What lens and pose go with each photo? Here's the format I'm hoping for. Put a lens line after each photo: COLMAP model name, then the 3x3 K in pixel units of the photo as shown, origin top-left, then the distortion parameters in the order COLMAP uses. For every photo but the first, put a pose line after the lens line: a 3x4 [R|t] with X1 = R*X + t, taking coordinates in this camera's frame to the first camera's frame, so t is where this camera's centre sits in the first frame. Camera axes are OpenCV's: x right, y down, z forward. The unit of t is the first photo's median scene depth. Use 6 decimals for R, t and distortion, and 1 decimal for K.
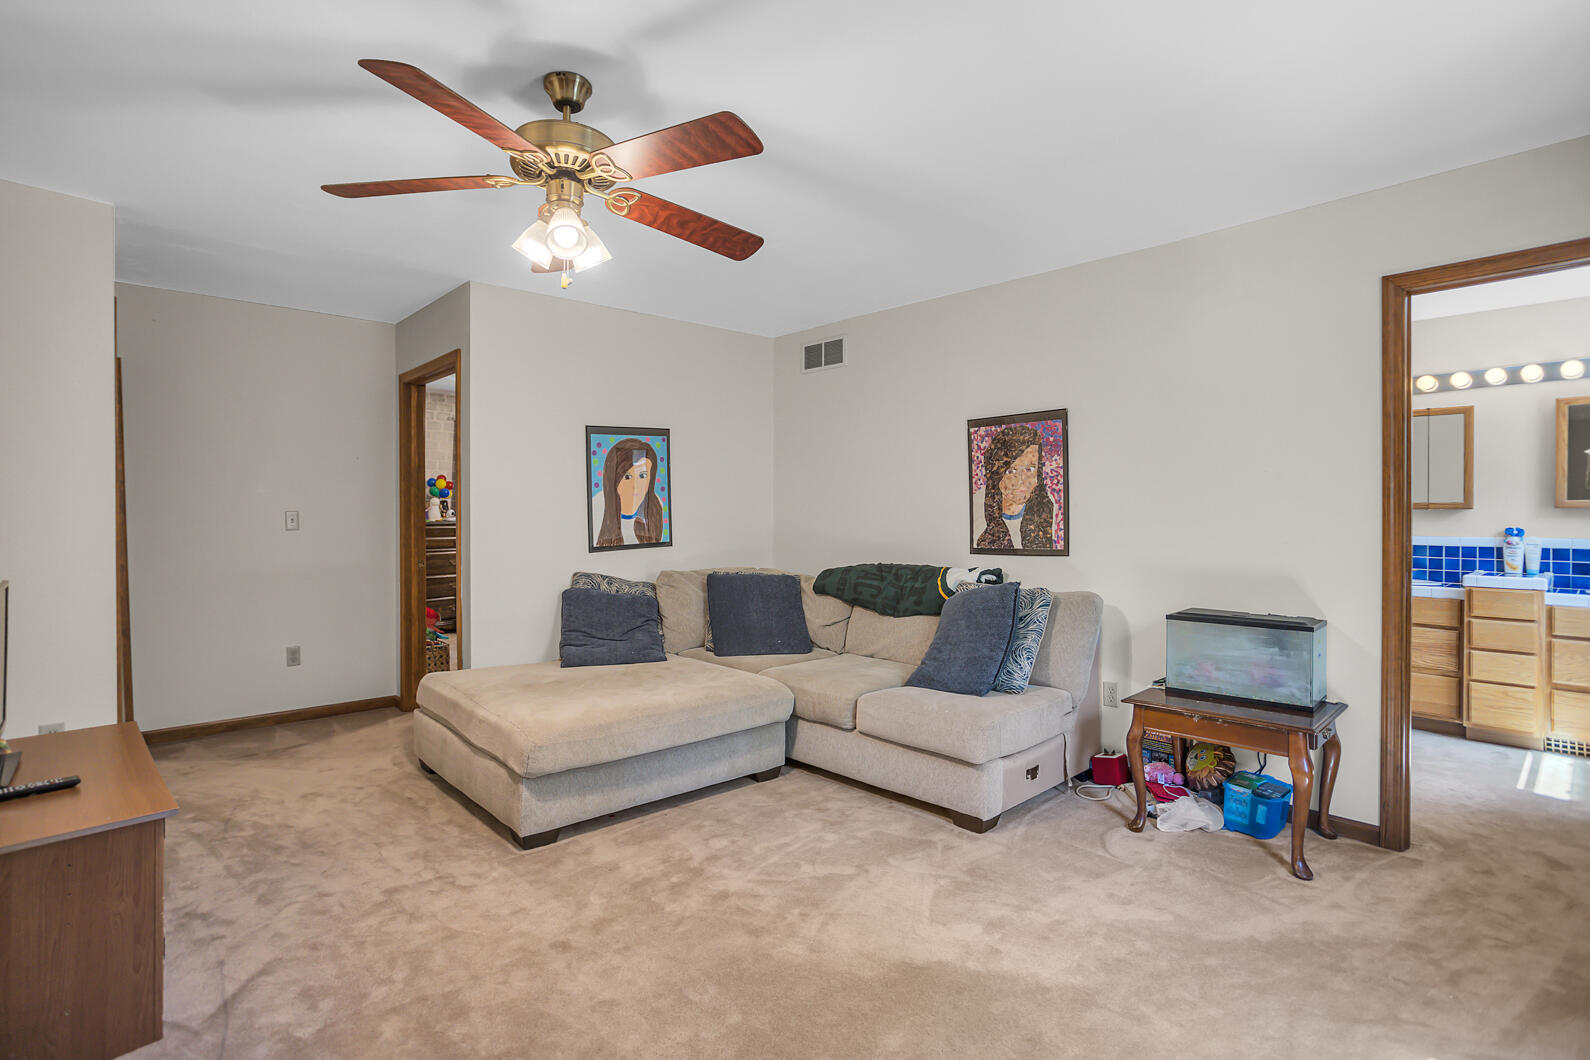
lens RADIAL K [[771.3, 0, 791.1], [0, 771.3, 514.1], [0, 0, 1]] dist [-0.042791, 0.027973]
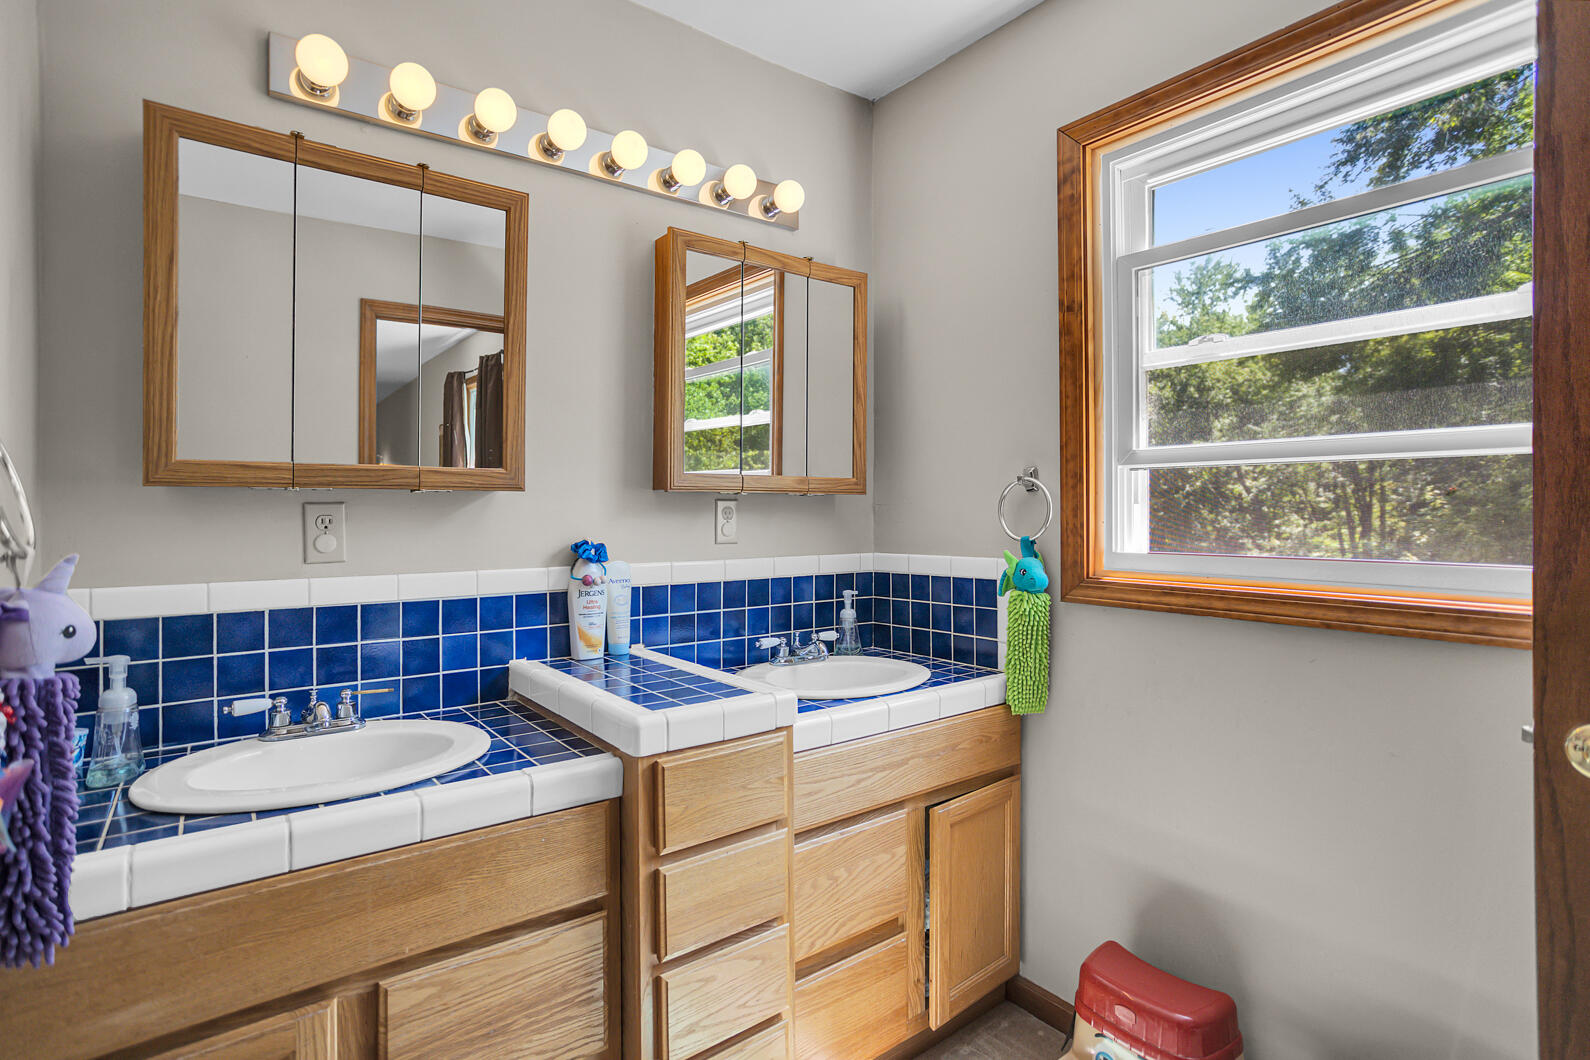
lens RADIAL K [[771.3, 0, 791.1], [0, 771.3, 514.1], [0, 0, 1]] dist [-0.042791, 0.027973]
pose [[0.096292, 0.002401, 0.995350, 0.511638], [0.002913, 0.999992, -0.002694, 0.005254], [-0.995349, 0.003159, 0.096284, 0.770951]]
